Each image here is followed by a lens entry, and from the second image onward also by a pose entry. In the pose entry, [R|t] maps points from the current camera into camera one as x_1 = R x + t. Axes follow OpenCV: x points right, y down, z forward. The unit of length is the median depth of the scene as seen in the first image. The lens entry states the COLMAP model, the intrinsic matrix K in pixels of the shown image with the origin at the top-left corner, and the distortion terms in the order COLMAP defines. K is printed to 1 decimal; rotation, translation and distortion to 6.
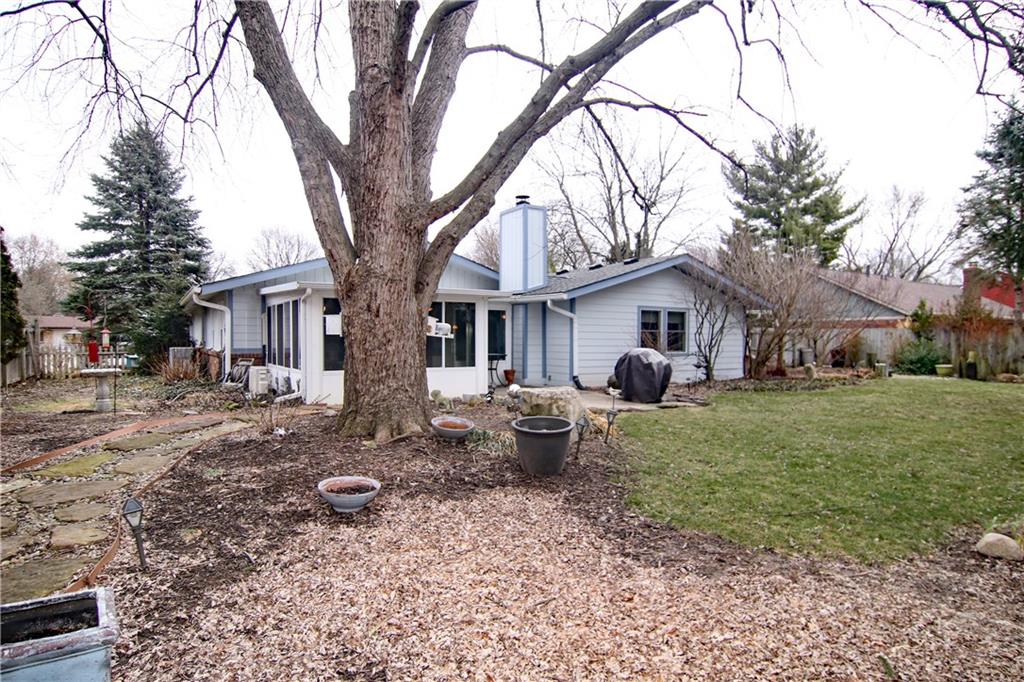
lens RADIAL K [[587.6, 0, 527.6], [0, 587.6, 340.0], [0, 0, 1]] dist [0.001092, 0.000889]
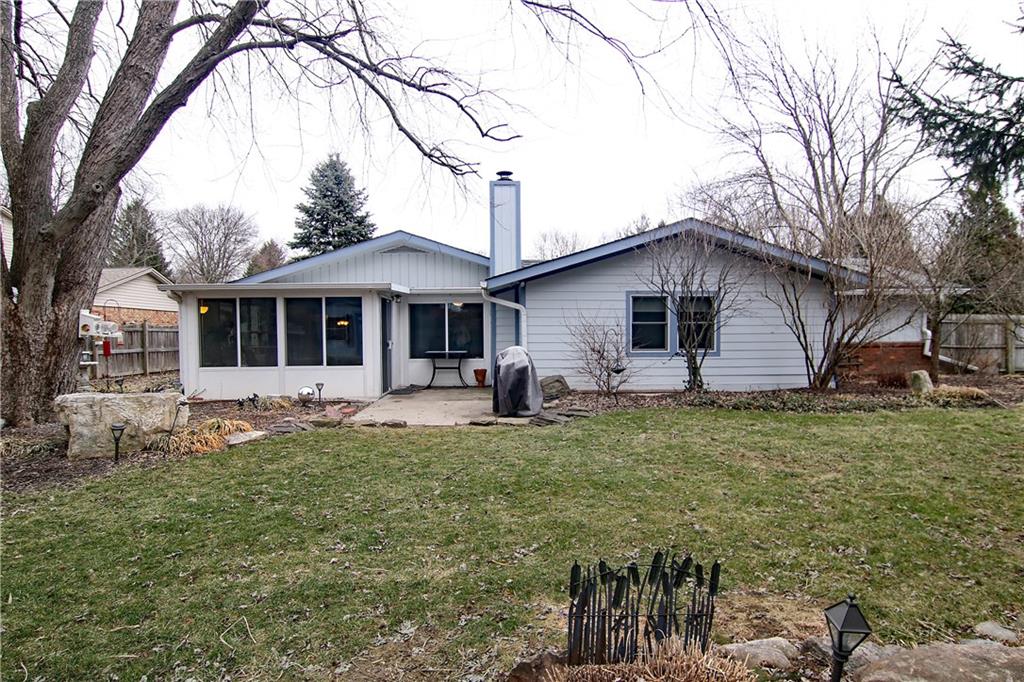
lens RADIAL K [[587.6, 0, 527.6], [0, 587.6, 340.0], [0, 0, 1]] dist [0.001092, 0.000889]
pose [[0.868805, -0.002573, -0.495148, 0.458833], [0.007629, 0.999937, 0.008190, -0.000464], [0.495096, -0.010893, 0.868770, 0.253649]]
